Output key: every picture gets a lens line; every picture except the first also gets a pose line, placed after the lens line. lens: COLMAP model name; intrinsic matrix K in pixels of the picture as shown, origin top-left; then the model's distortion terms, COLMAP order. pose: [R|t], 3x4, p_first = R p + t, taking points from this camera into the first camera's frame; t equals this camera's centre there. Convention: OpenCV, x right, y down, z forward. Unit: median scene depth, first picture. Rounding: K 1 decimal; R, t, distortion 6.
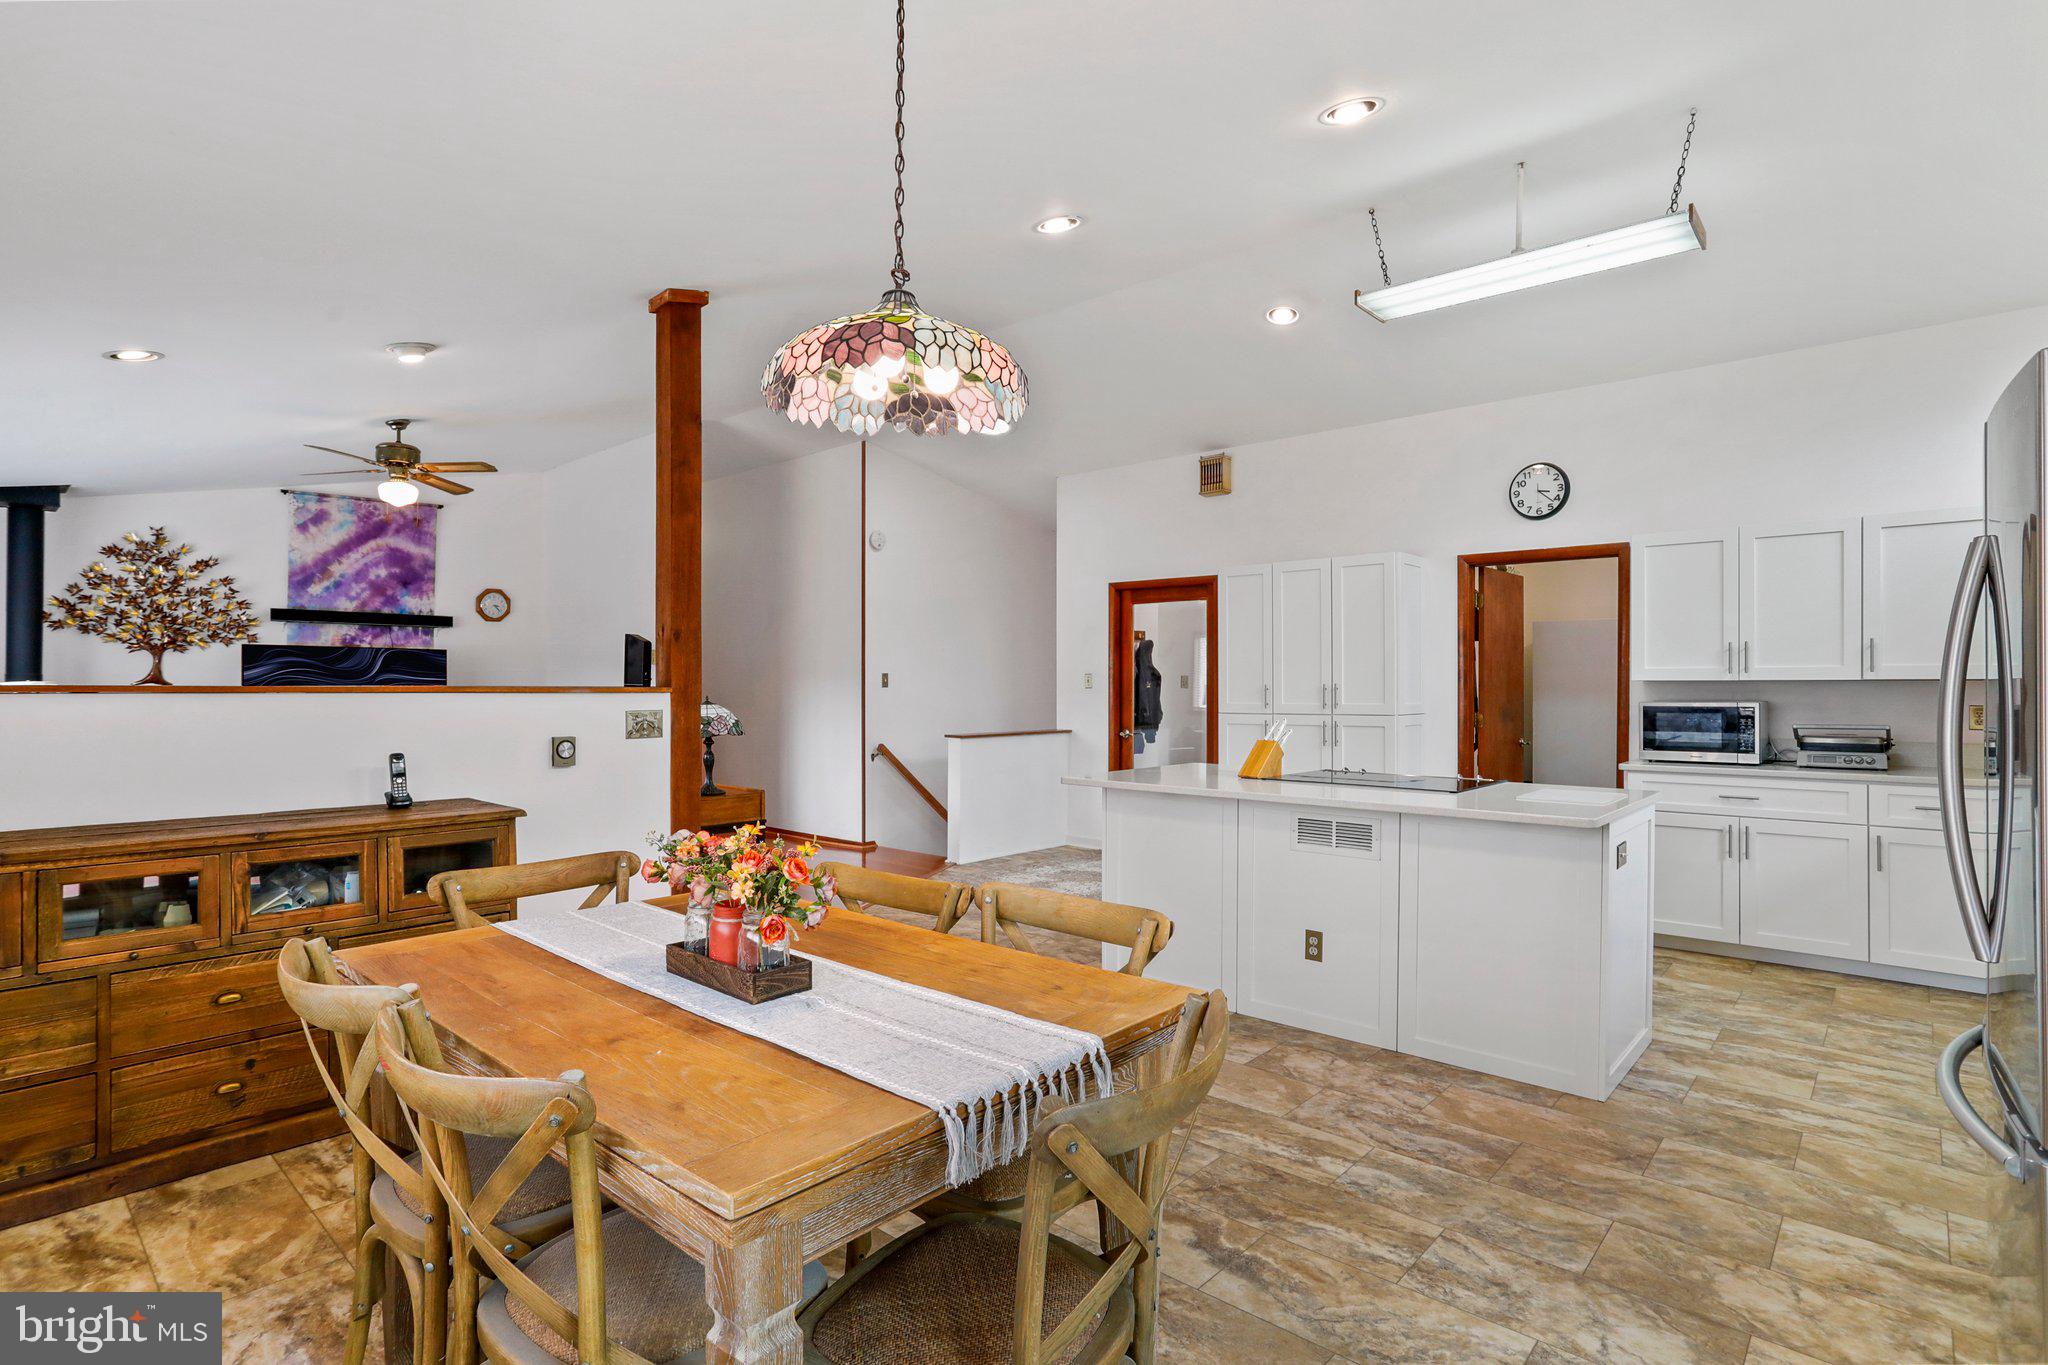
lens RADIAL K [[1024.6, 0, 1024.0], [0, 1024.6, 682.5], [0, 0, 1]] dist [-0.061218, 0.036846]
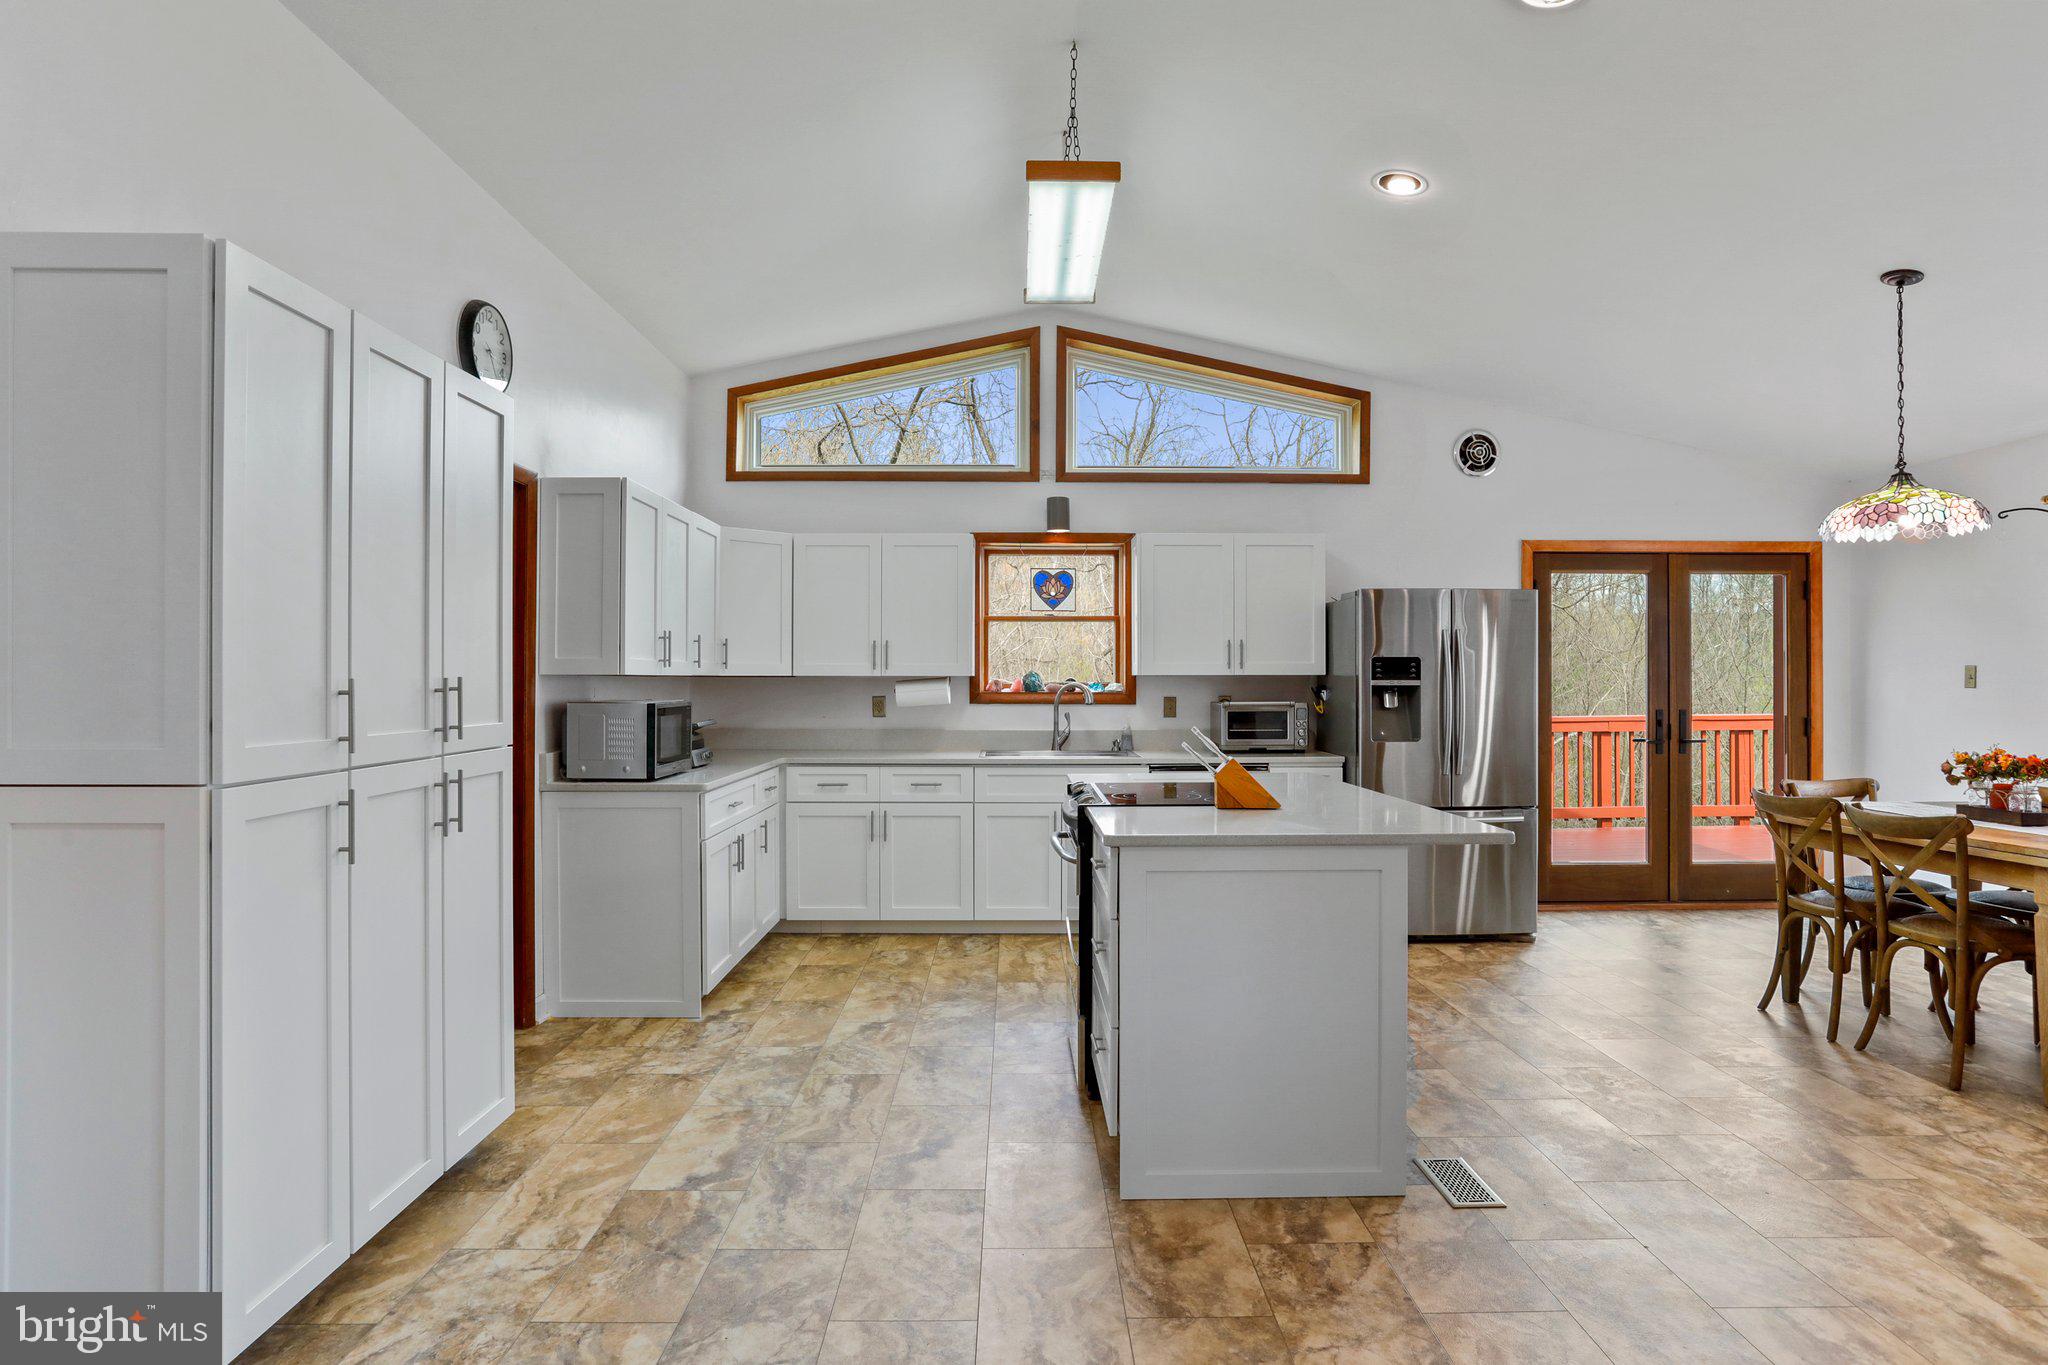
lens RADIAL K [[1176.2, 0, 1028.5], [0, 1176.2, 673.4], [0, 0, 1]] dist [-0.051520, 0.038744]
pose [[-0.679466, 0.005128, 0.733689, -0.192036], [-0.000035, 0.999975, -0.007022, 0.001956], [-0.733707, -0.004797, -0.679449, 1.174967]]
